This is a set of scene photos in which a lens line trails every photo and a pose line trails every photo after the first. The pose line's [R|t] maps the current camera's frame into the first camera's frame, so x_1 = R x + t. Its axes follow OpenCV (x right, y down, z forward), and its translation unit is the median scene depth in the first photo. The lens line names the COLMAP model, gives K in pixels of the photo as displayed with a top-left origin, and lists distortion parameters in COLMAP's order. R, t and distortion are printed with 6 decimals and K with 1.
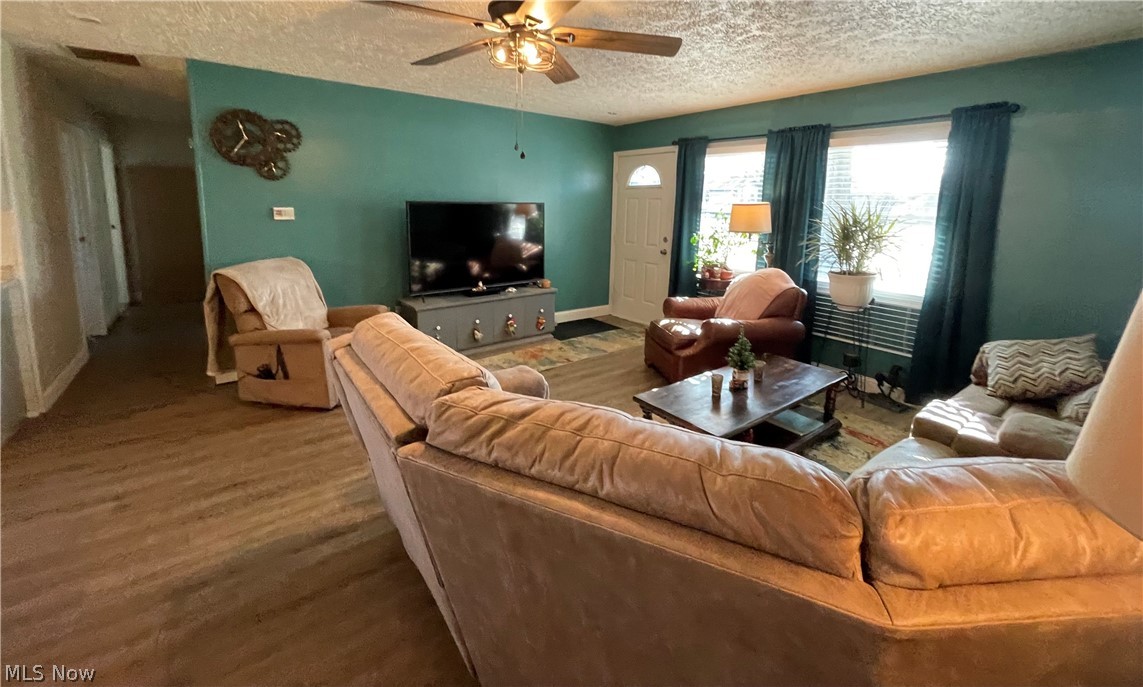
lens RADIAL K [[460.8, 0, 574.8], [0, 460.8, 267.3], [0, 0, 1]] dist [0.000437, 0.000037]
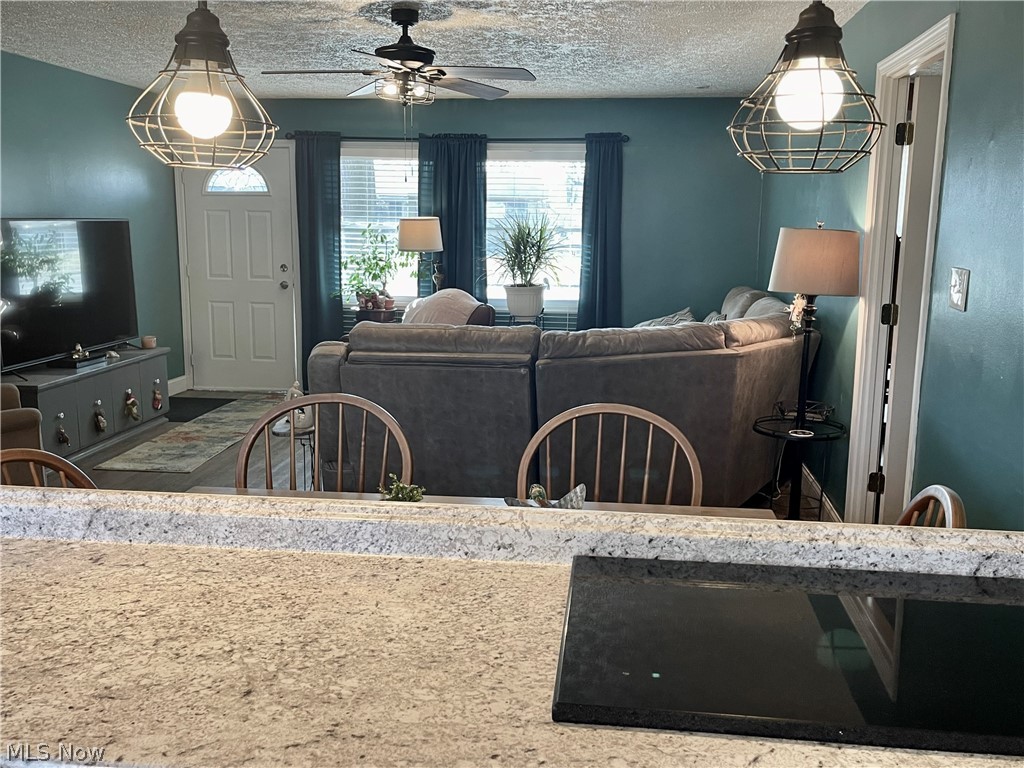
lens RADIAL K [[919.5, 0, 512.0], [0, 919.5, 384.0], [0, 0, 1]] dist [0.074831, 0.001372]
pose [[0.702077, -0.139366, 0.698330, -0.762352], [0.105824, 0.990192, 0.091222, 0.034313], [-0.704194, 0.009855, 0.709939, -0.380666]]
